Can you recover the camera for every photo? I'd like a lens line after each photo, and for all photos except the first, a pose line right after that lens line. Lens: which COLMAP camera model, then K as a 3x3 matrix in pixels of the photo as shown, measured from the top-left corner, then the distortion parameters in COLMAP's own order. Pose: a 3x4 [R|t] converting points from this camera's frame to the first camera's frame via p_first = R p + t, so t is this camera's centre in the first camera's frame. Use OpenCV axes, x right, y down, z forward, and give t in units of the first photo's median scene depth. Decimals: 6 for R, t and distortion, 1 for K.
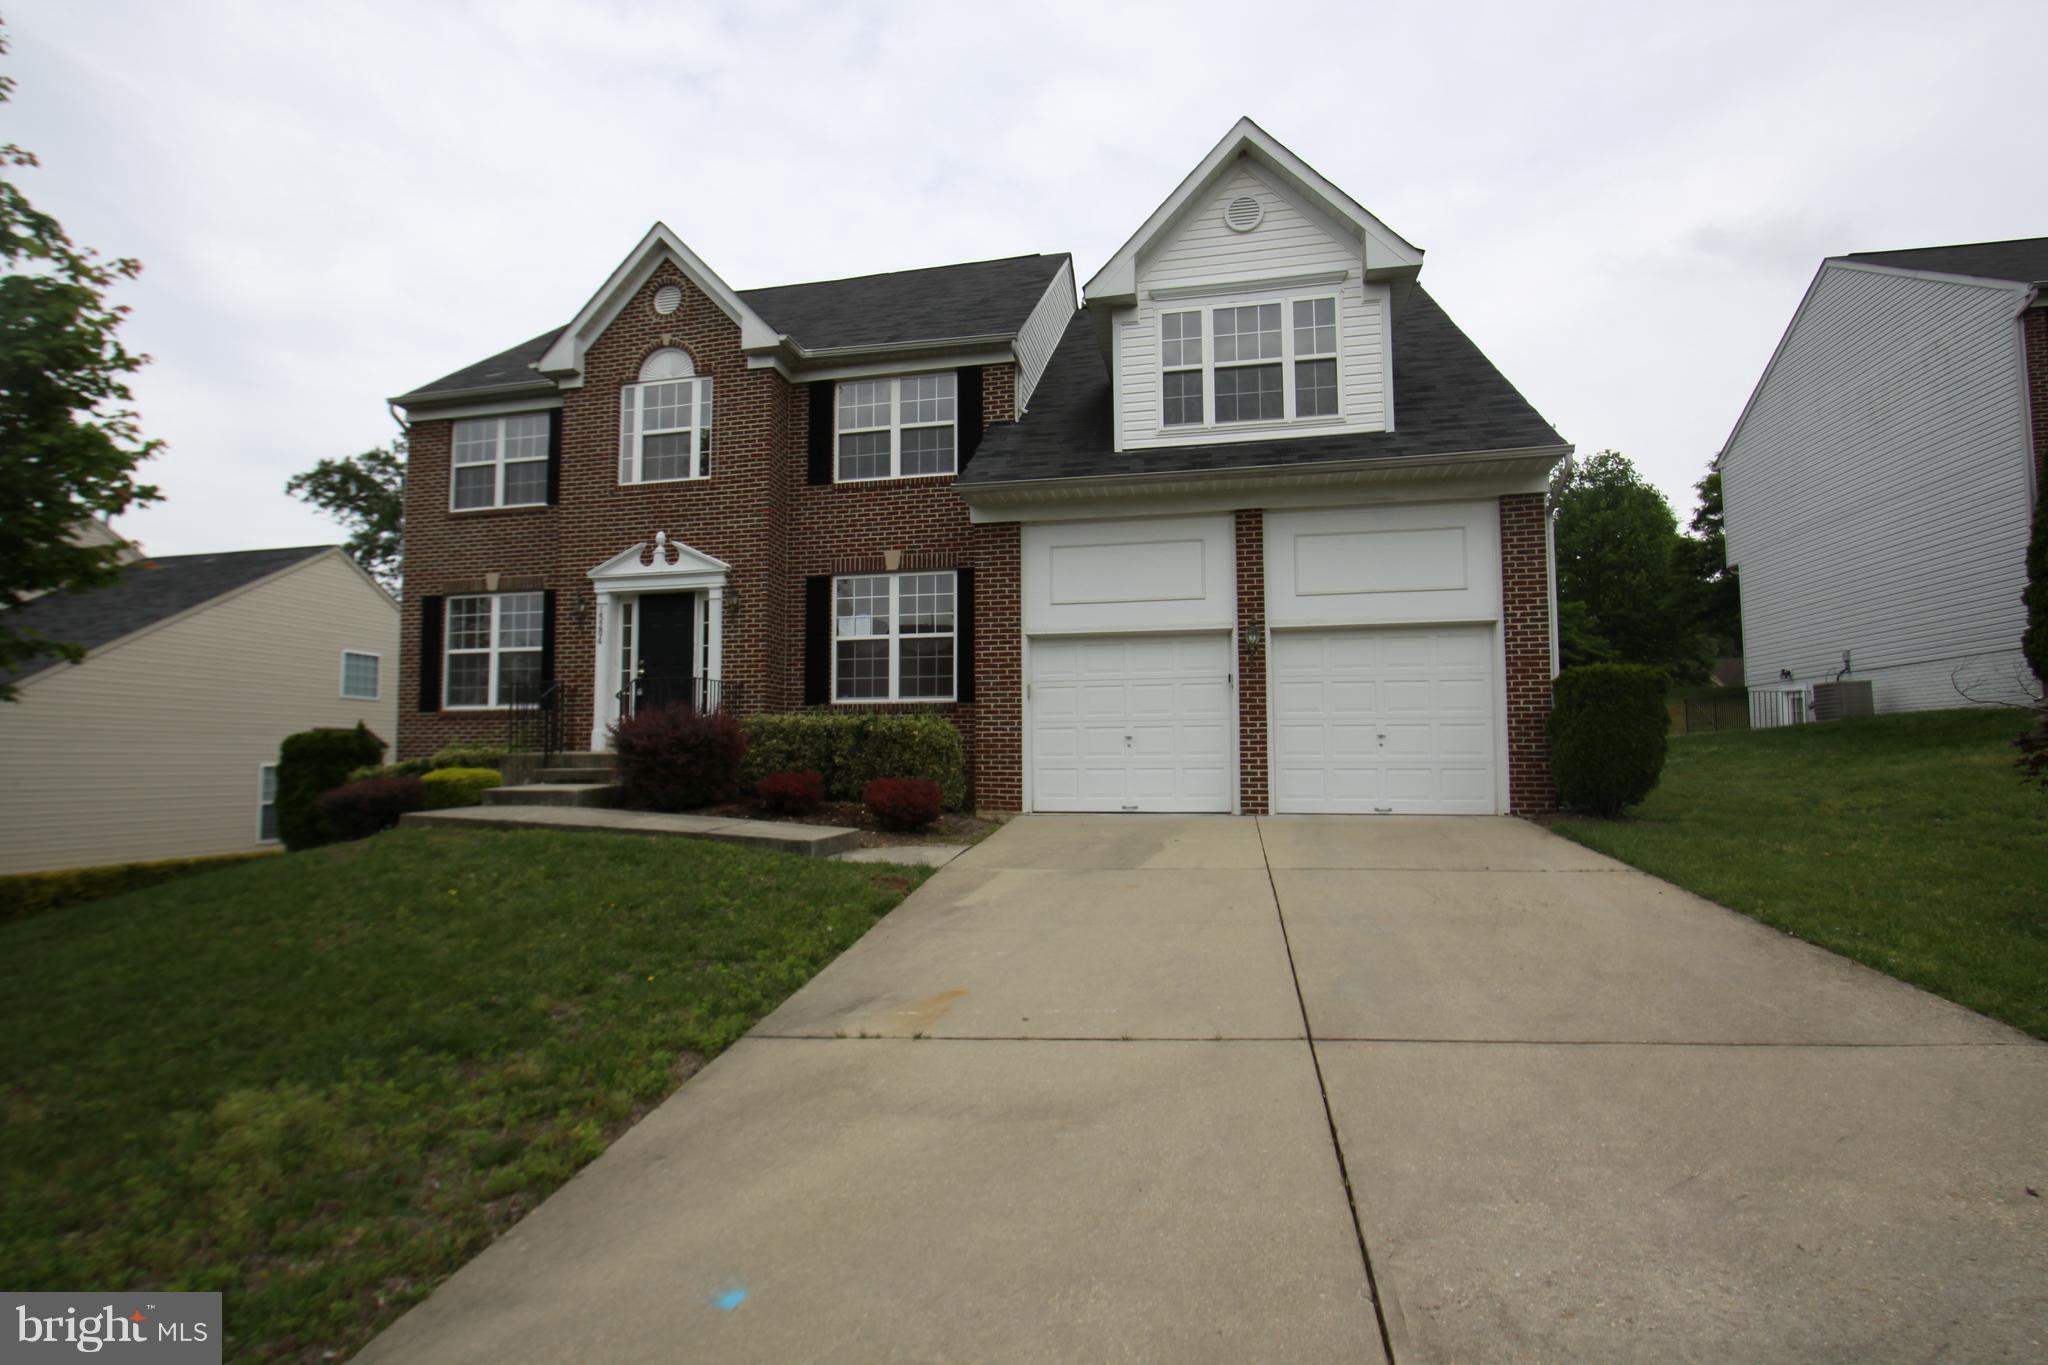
lens RADIAL K [[938.1, 0, 1006.3], [0, 938.1, 692.8], [0, 0, 1]] dist [-0.011674, 0.001390]
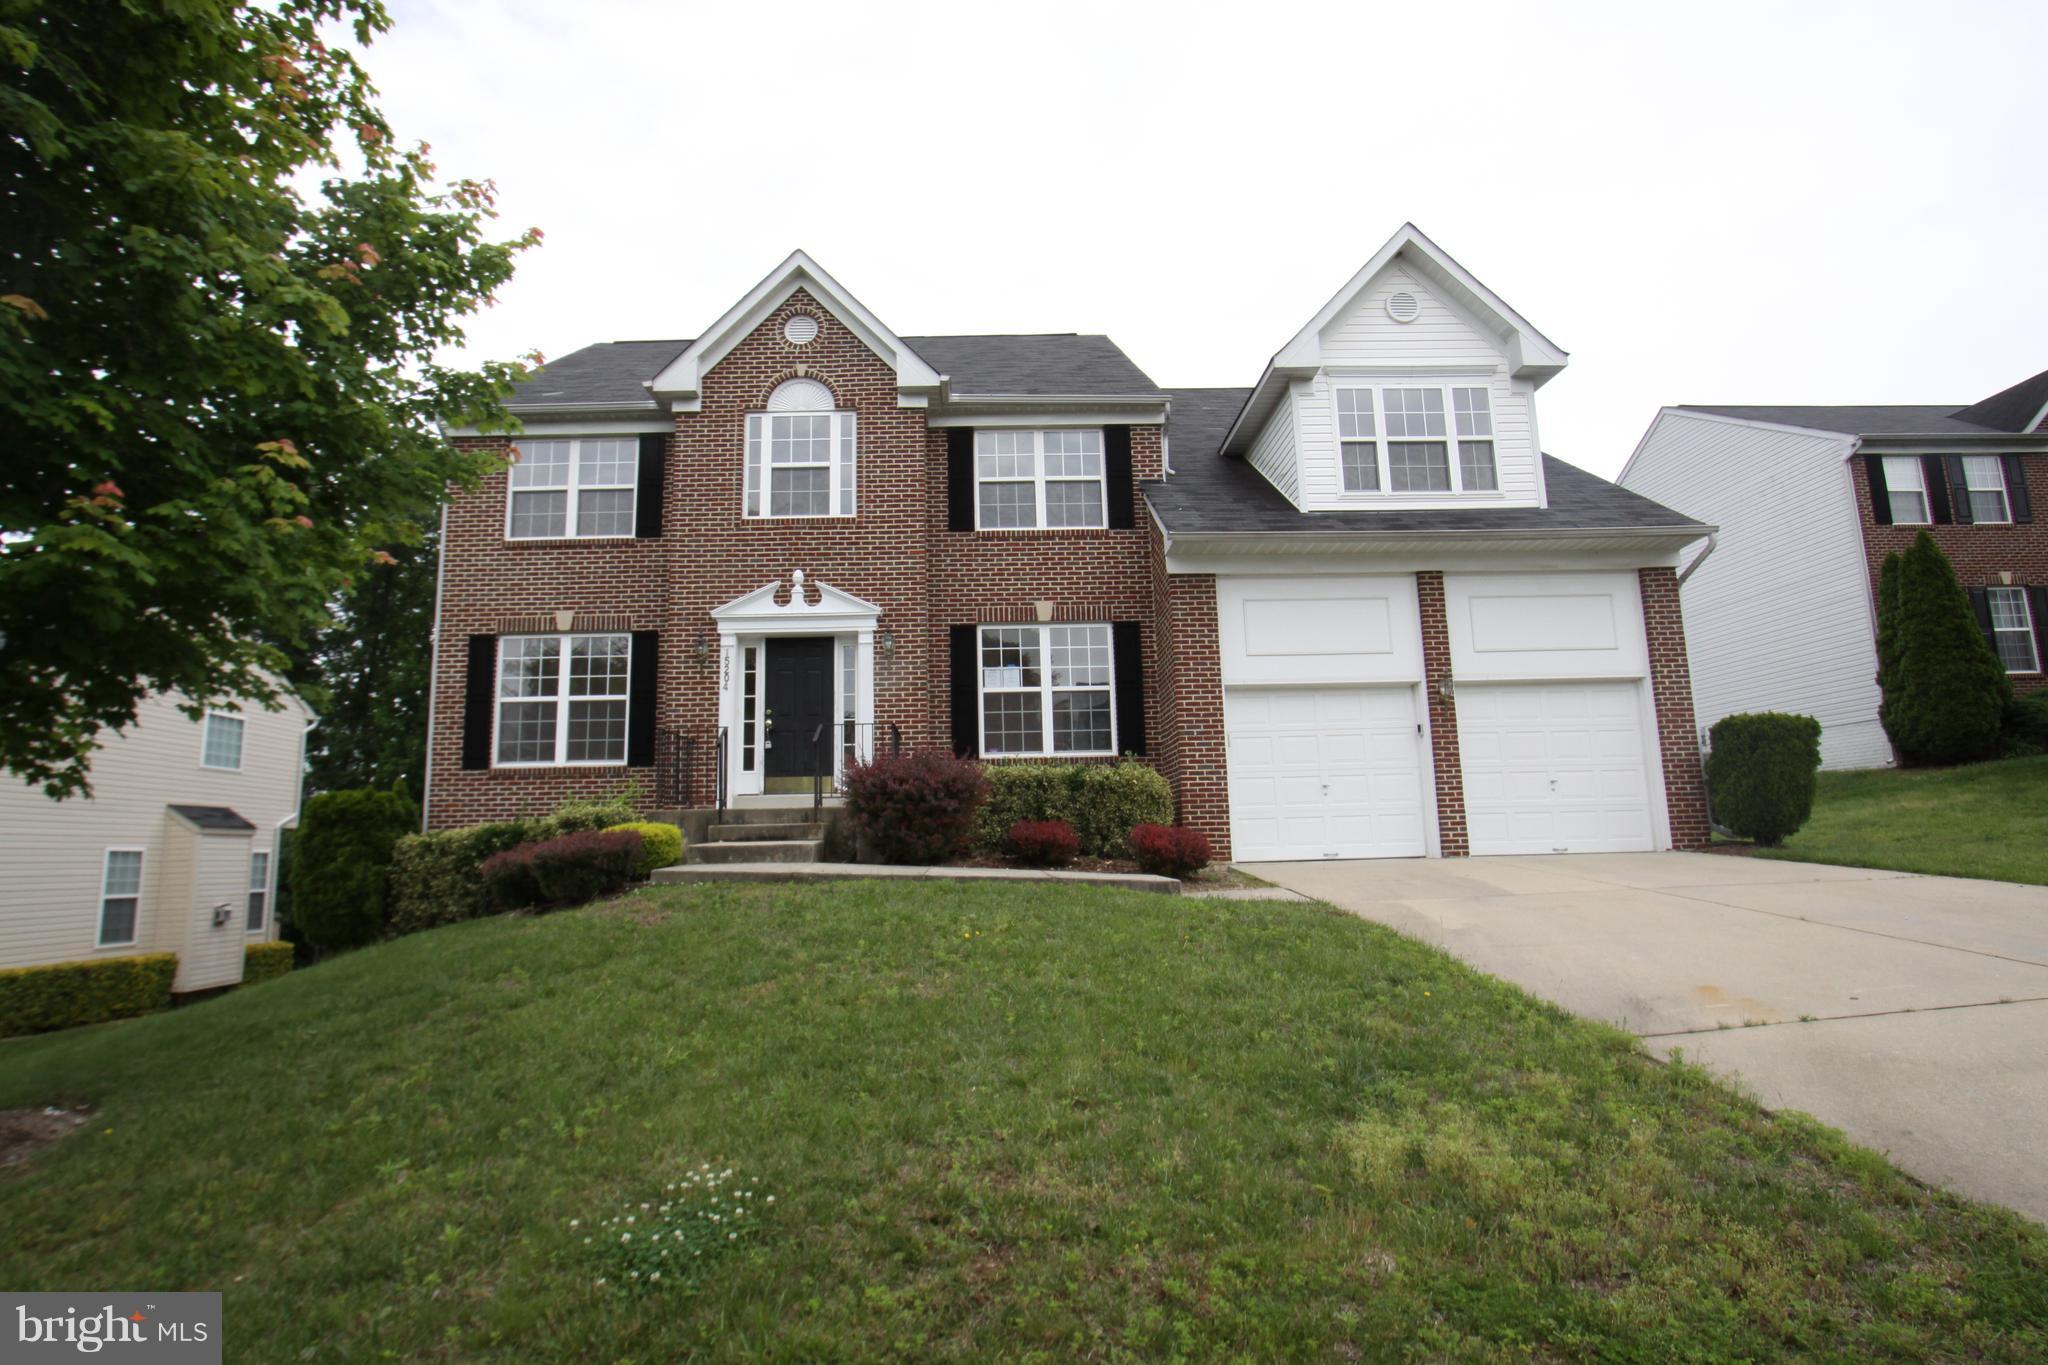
lens RADIAL K [[938.1, 0, 1016.1], [0, 938.1, 701.0], [0, 0, 1]] dist [-0.011674, 0.001390]
pose [[0.973066, 0.017039, 0.229897, -0.373685], [0.003337, 0.996119, -0.087955, 0.037938], [-0.230503, 0.086353, 0.969232, 0.069242]]
